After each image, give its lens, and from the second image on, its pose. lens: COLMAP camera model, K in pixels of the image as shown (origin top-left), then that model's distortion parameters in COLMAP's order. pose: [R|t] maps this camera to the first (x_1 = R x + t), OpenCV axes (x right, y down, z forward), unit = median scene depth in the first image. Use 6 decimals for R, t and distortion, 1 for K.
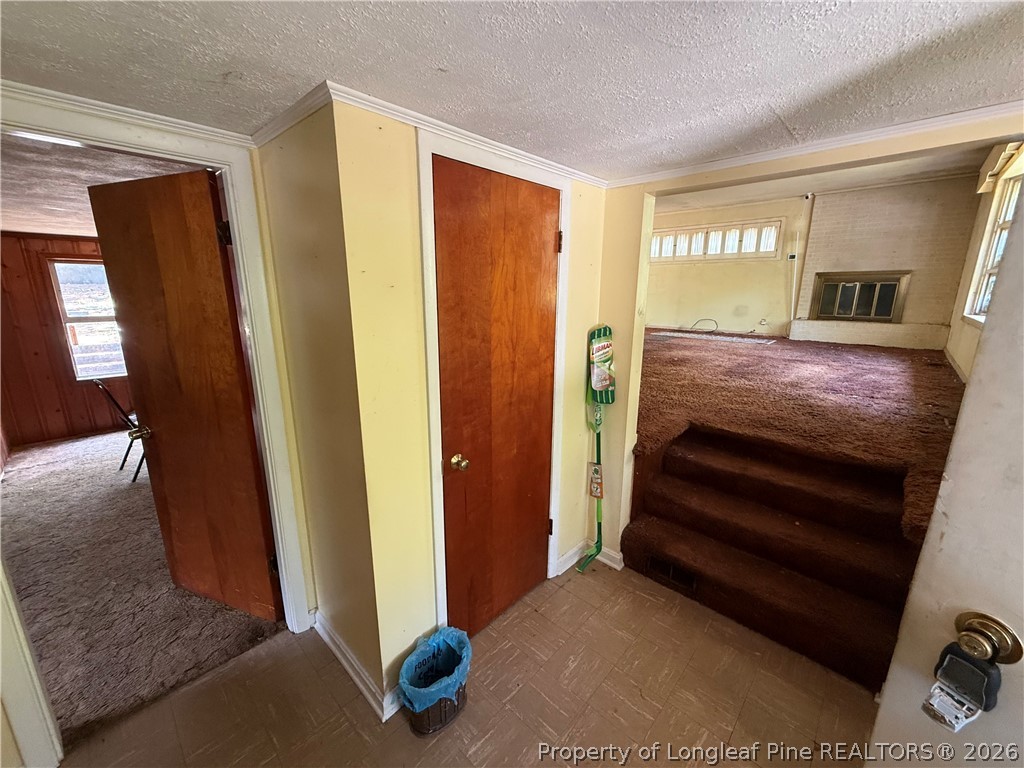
lens RADIAL K [[409.5, 0, 512.0], [0, 409.5, 383.3], [0, 0, 1]] dist [0.001140, -0.000694]
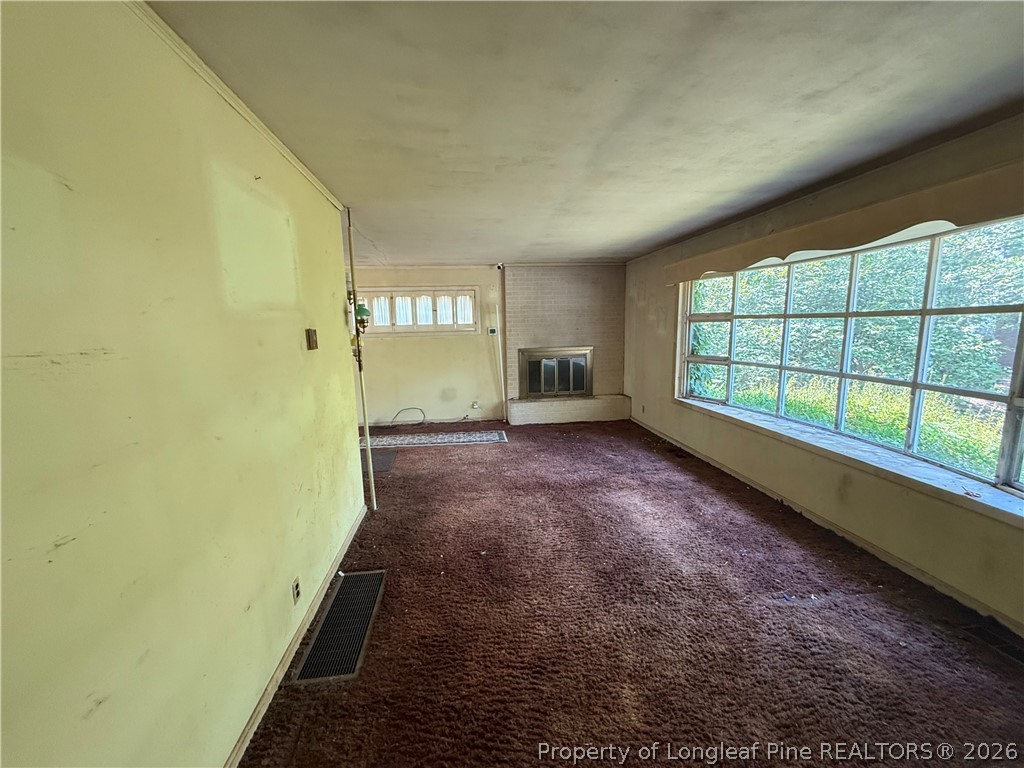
lens RADIAL K [[409.5, 0, 510.2], [0, 409.5, 383.4], [0, 0, 1]] dist [0.001140, -0.000694]
pose [[0.645839, -0.121217, 0.753790, 0.034629], [0.192098, 0.981352, -0.006776, -0.188366], [-0.738912, 0.149178, 0.657081, 0.418648]]
